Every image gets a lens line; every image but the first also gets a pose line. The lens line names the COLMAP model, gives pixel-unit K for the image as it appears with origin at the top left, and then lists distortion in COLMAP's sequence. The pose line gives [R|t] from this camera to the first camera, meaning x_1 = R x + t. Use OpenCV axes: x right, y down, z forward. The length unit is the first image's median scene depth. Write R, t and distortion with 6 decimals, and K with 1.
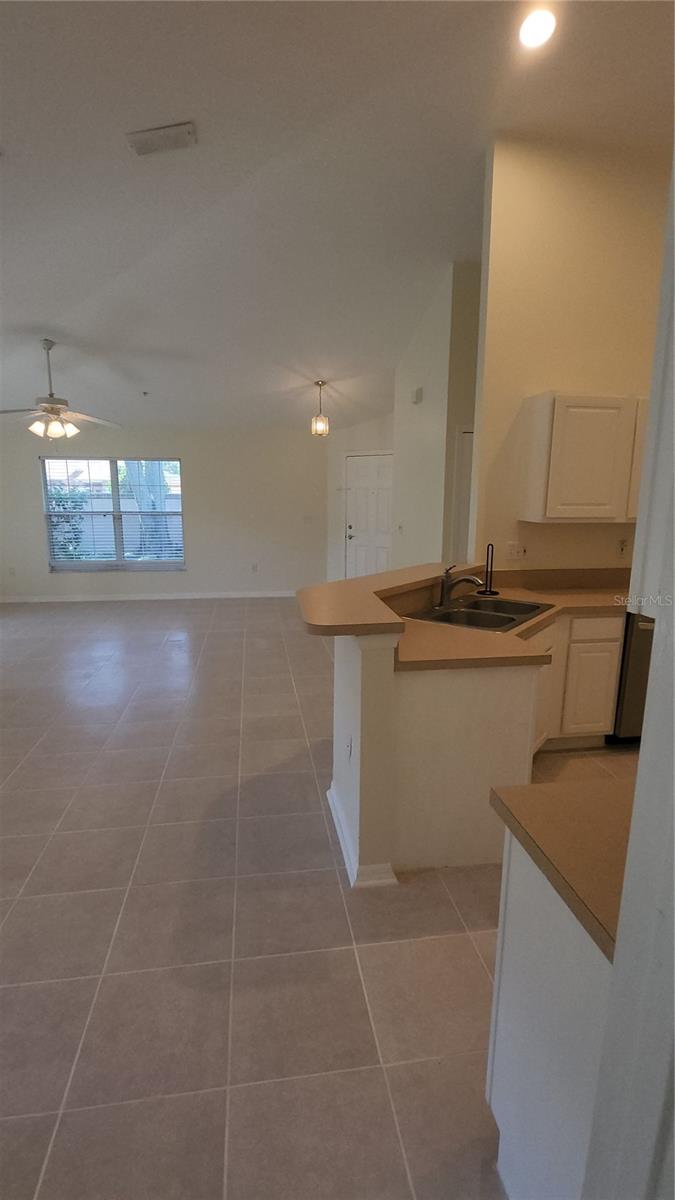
lens RADIAL K [[553.1, 0, 343.3], [0, 553.1, 599.0], [0, 0, 1]] dist [-0.005884, -0.003689]
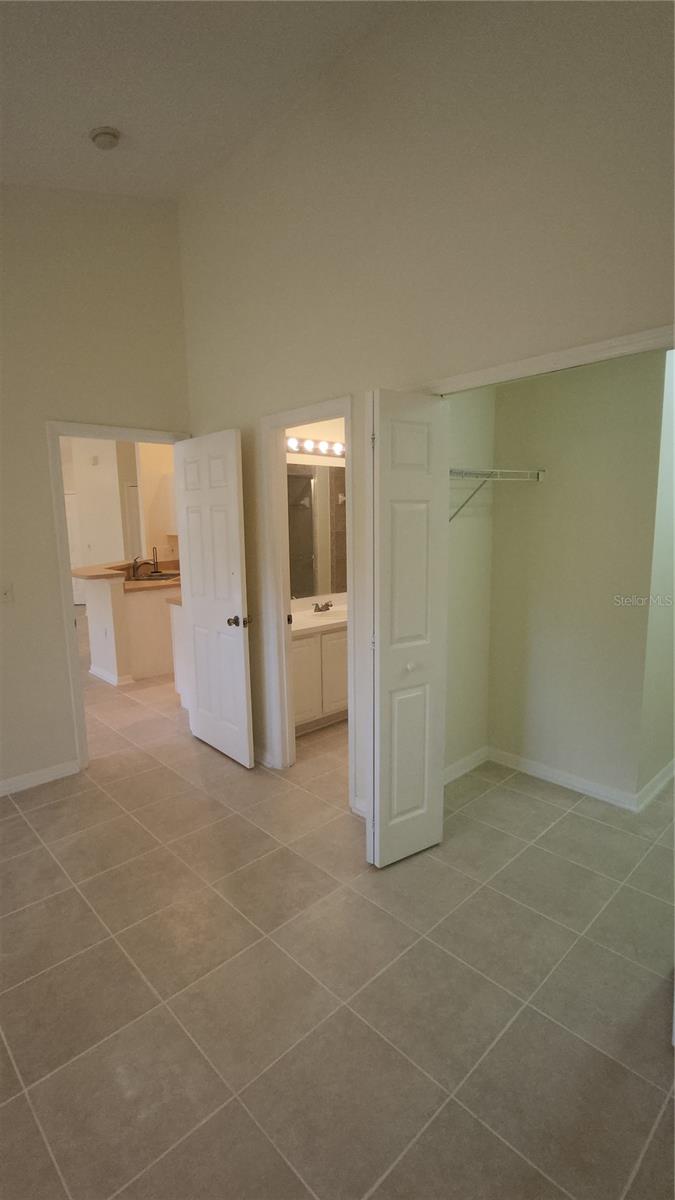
lens RADIAL K [[553.1, 0, 337.6], [0, 553.1, 593.2], [0, 0, 1]] dist [-0.005884, -0.003689]
pose [[0.827904, -0.099459, 0.551980, -0.310617], [0.130783, 0.991256, -0.017549, 0.192436], [-0.545408, 0.086719, 0.833673, -1.025085]]
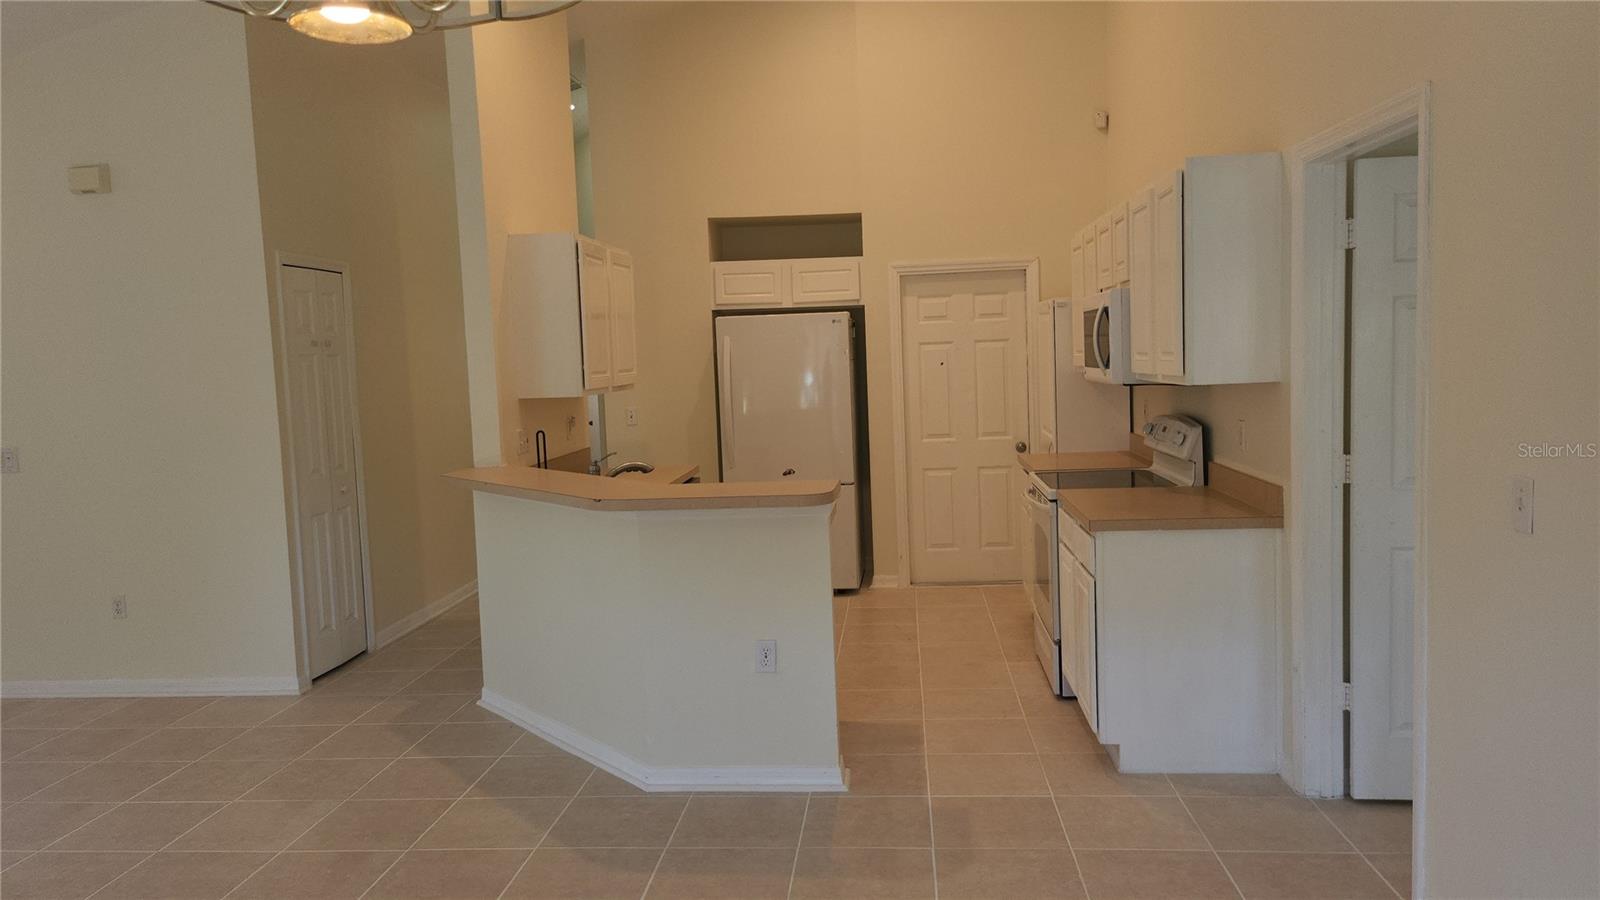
lens RADIAL K [[1124.6, 0, 809.8], [0, 1124.6, 443.3], [0, 0, 1]] dist [0.060652, -0.059798]
pose [[0.248980, -0.089777, 0.964339, -1.126575], [0.224189, 0.973994, 0.032793, -0.057551], [-0.942204, 0.208030, 0.262632, 0.316763]]
